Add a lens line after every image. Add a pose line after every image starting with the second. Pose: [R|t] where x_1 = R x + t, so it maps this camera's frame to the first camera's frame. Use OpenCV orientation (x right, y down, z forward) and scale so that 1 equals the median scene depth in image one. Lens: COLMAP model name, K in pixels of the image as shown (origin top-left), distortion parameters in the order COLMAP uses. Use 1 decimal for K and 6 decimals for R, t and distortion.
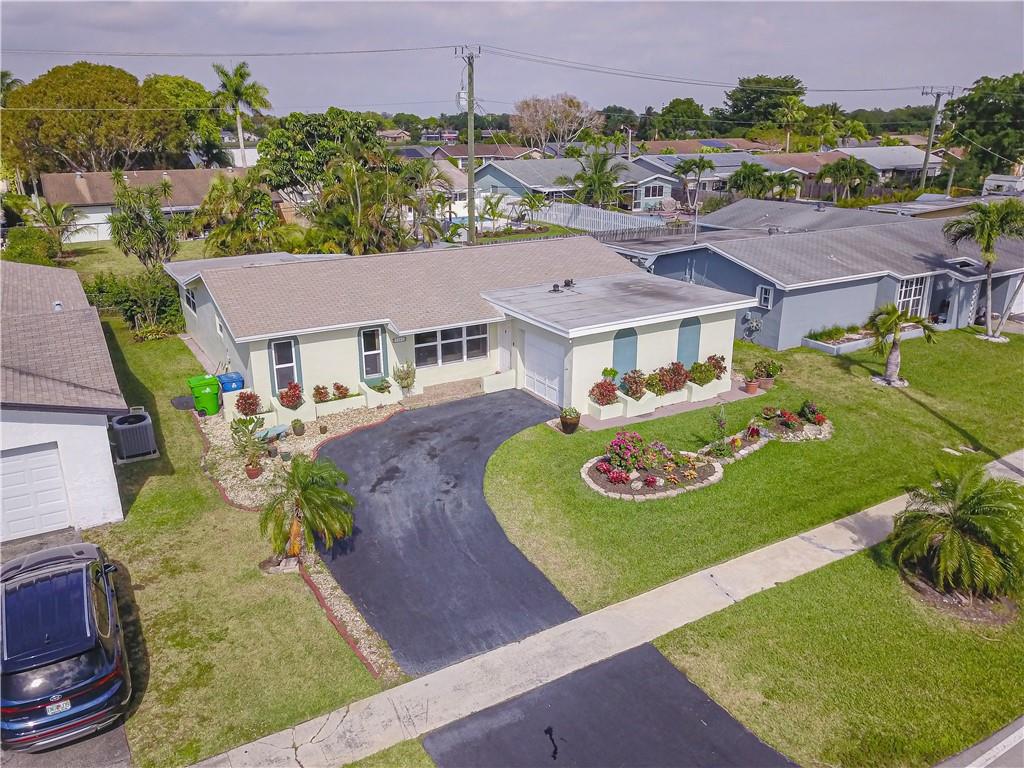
lens RADIAL K [[787.1, 0, 508.7], [0, 787.1, 382.6], [0, 0, 1]] dist [0.001329, 0.000979]
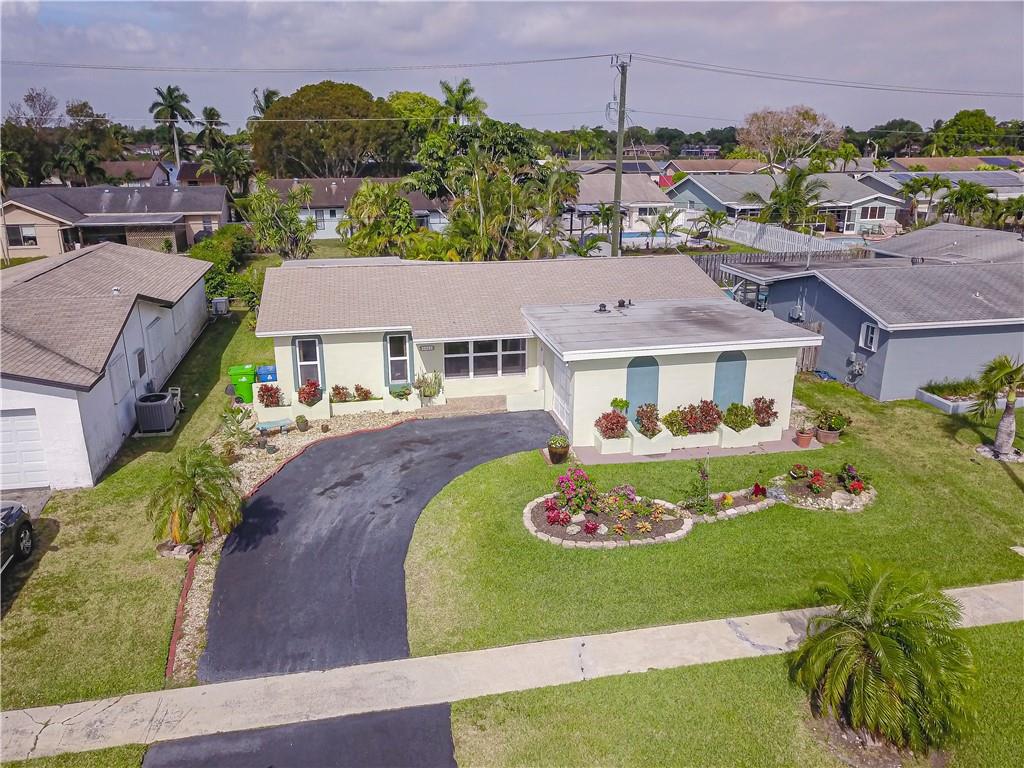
lens RADIAL K [[787.1, 0, 508.7], [0, 787.1, 382.6], [0, 0, 1]] dist [0.001329, 0.000979]
pose [[0.945194, 0.100101, -0.310786, 0.284268], [-0.105408, 0.994429, -0.000282, -0.022871], [0.309026, 0.033026, 0.950480, 0.093202]]
